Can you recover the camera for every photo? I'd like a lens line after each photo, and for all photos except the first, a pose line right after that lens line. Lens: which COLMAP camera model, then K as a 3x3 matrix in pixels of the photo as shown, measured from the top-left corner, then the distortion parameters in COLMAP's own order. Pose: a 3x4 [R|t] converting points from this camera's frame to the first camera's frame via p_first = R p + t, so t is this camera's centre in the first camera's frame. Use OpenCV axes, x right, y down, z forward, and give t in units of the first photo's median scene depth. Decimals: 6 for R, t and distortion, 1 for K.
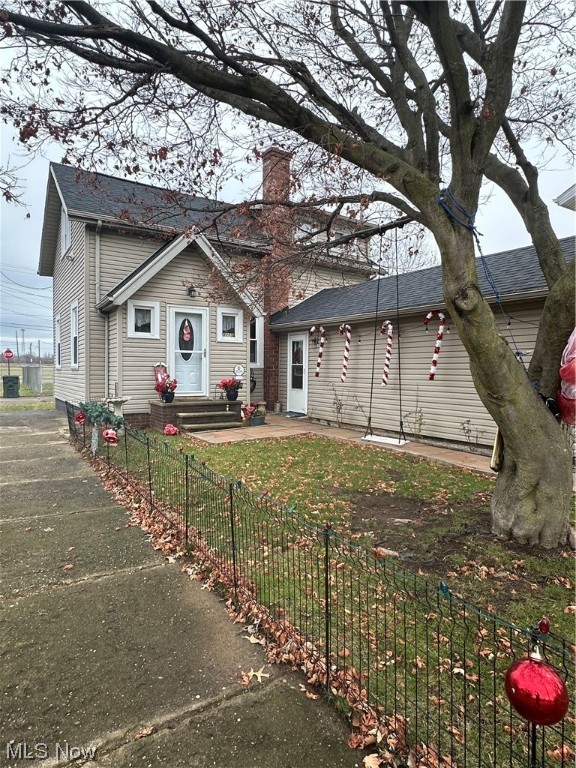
lens RADIAL K [[449.8, 0, 287.4], [0, 449.8, 384.8], [0, 0, 1]] dist [-0.004481, -0.000351]
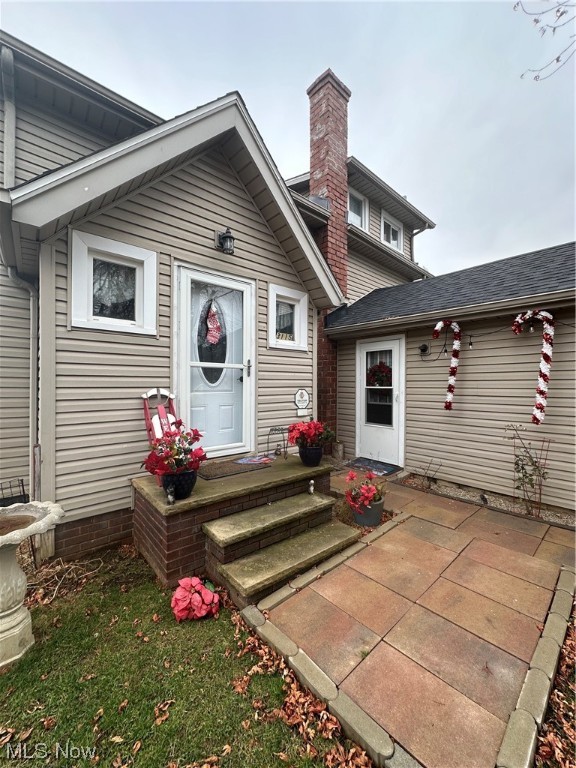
lens RADIAL K [[308.3, 0, 286.9], [0, 308.3, 380.7], [0, 0, 1]] dist [0.003606, 0.000348]
pose [[0.990342, -0.007712, 0.138430, -0.189541], [0.014174, 0.998852, -0.045755, -0.039977], [-0.137918, 0.047275, 0.989315, 0.649792]]
